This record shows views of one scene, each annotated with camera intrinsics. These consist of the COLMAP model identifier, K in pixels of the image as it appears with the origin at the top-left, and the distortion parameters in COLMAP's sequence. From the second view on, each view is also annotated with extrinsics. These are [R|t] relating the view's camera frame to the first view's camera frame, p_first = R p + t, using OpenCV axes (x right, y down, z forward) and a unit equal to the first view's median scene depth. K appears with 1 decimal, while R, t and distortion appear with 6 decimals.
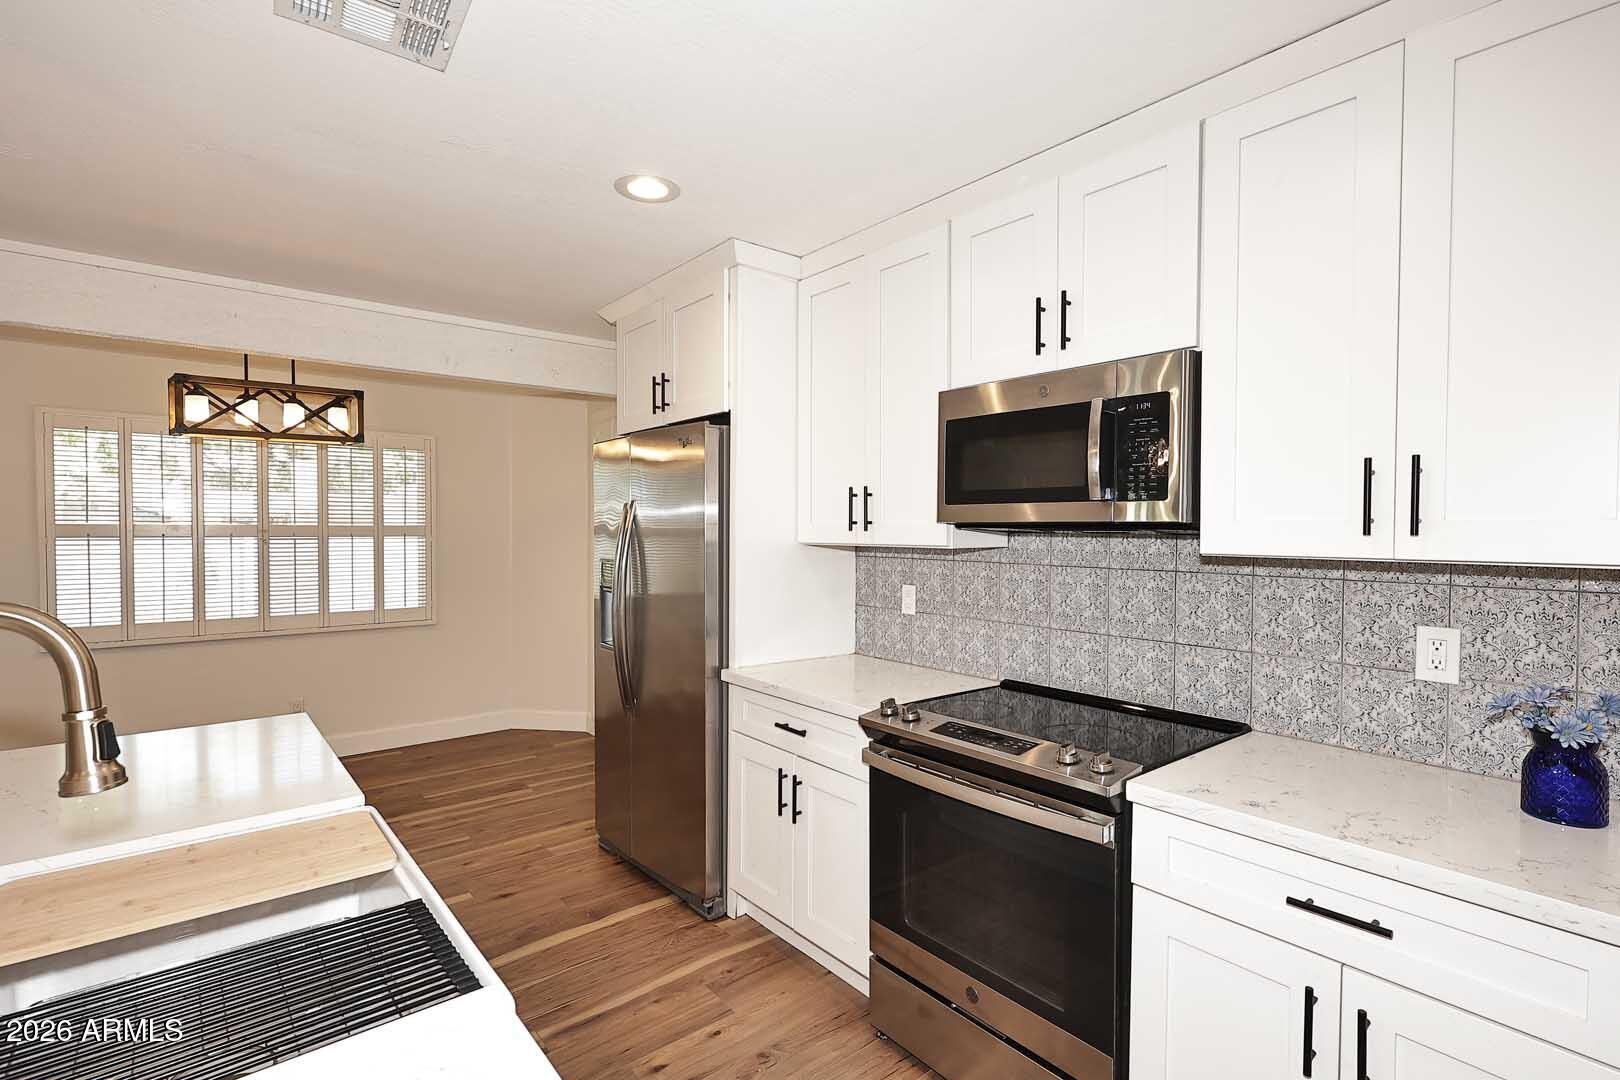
lens RADIAL K [[773.4, 0, 829.9], [0, 773.4, 536.0], [0, 0, 1]] dist [0.001573, -0.000968]
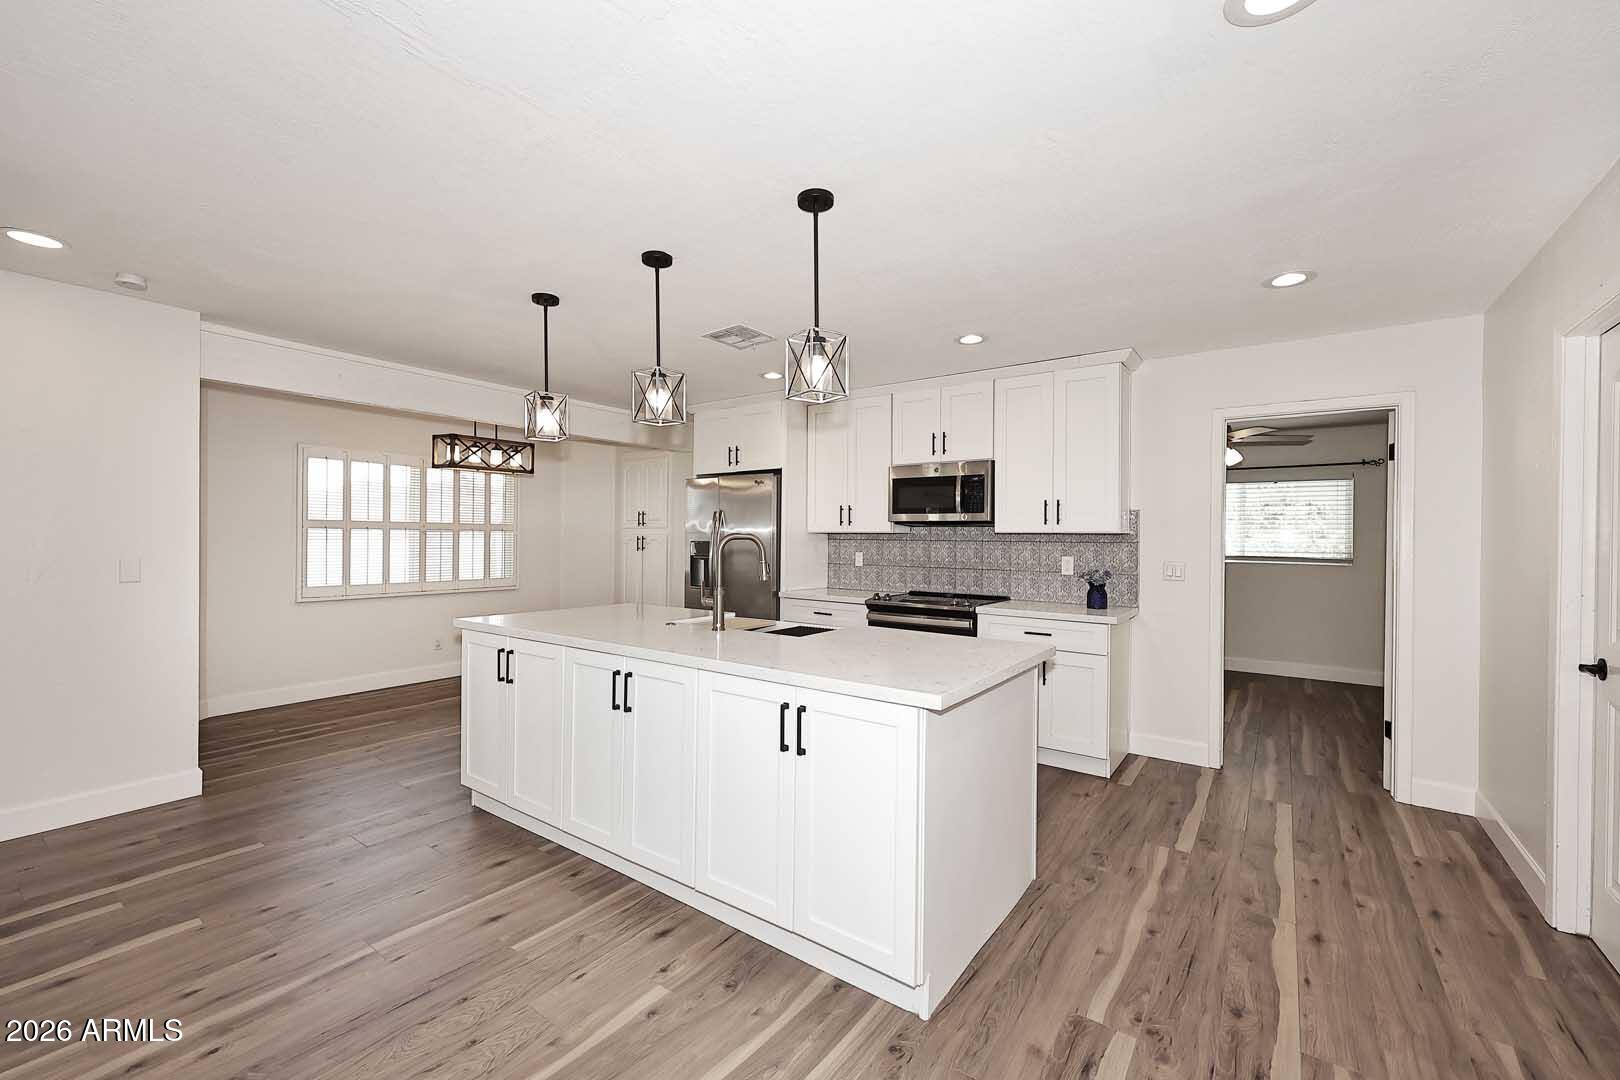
lens RADIAL K [[663.0, 0, 816.3], [0, 663.0, 524.9], [0, 0, 1]] dist [-0.002311, 0.000369]
pose [[0.968784, 0.010149, 0.247698, -0.476189], [-0.002709, 0.999535, -0.030359, 0.045813], [-0.247891, 0.028741, 0.968362, -0.748033]]
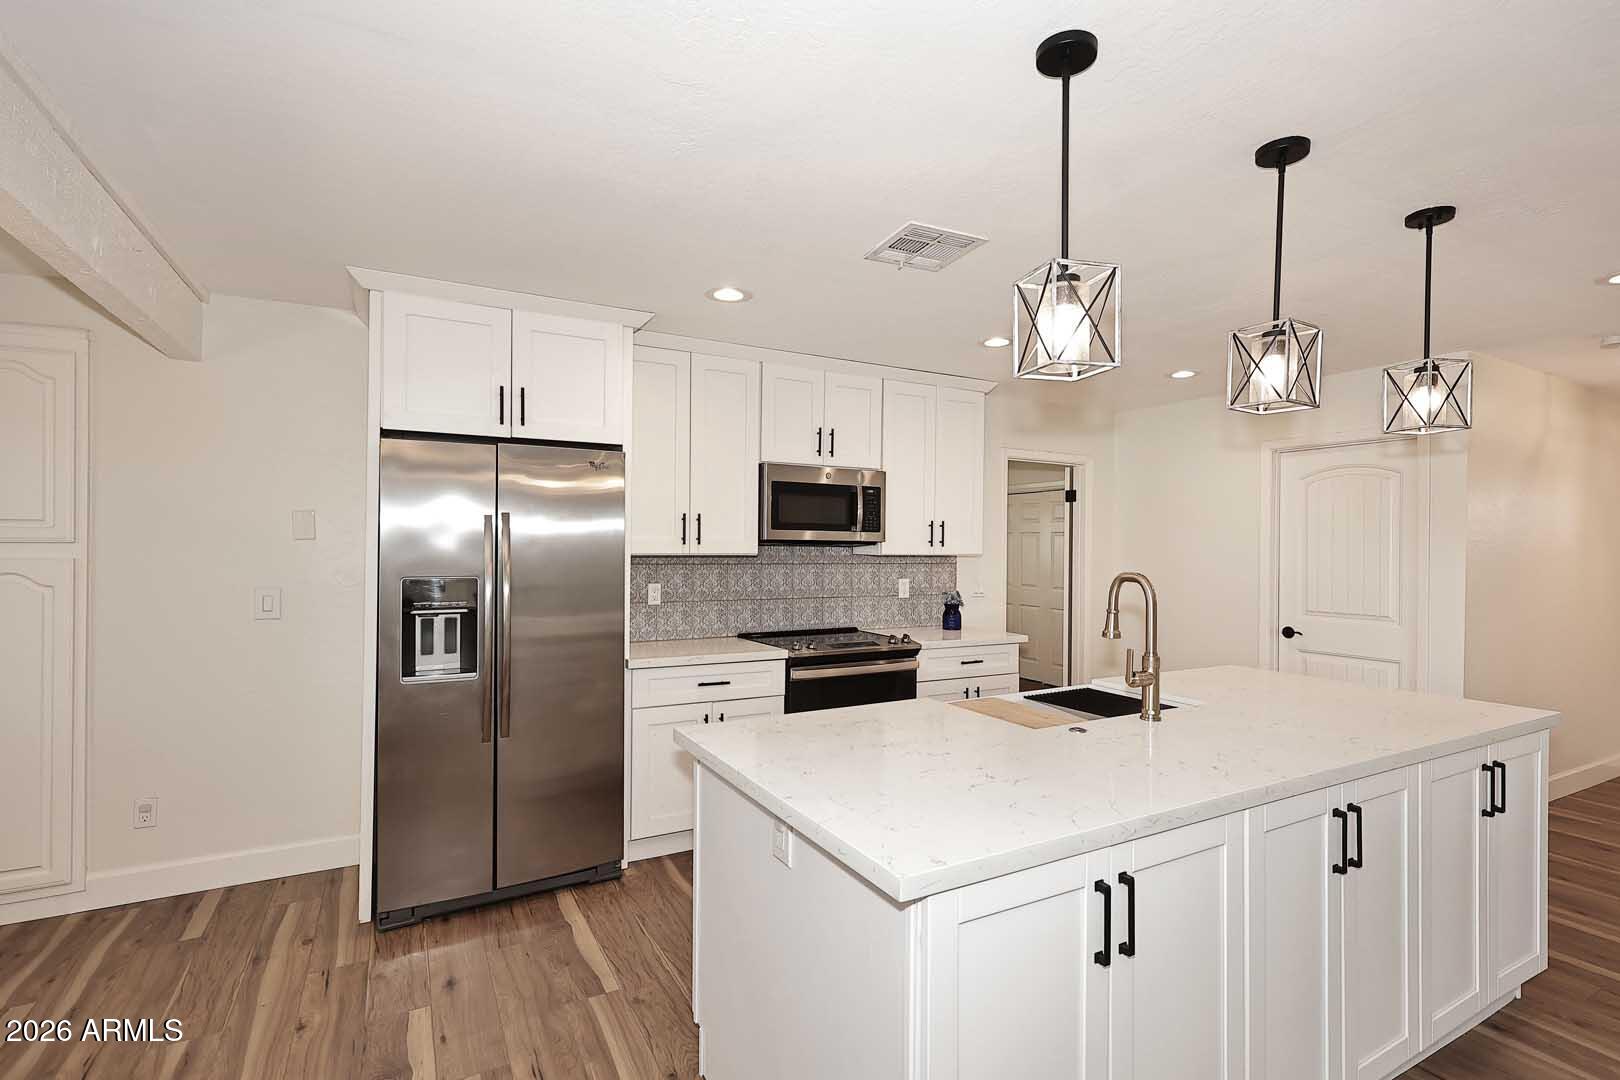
lens RADIAL K [[732.2, 0, 819.2], [0, 732.2, 543.2], [0, 0, 1]] dist [-0.005621, -0.001078]
pose [[0.179961, 0.004686, 0.983663, -1.173784], [0.005300, 0.999970, -0.005733, 0.000197], [-0.983659, 0.006245, 0.179931, 0.493189]]
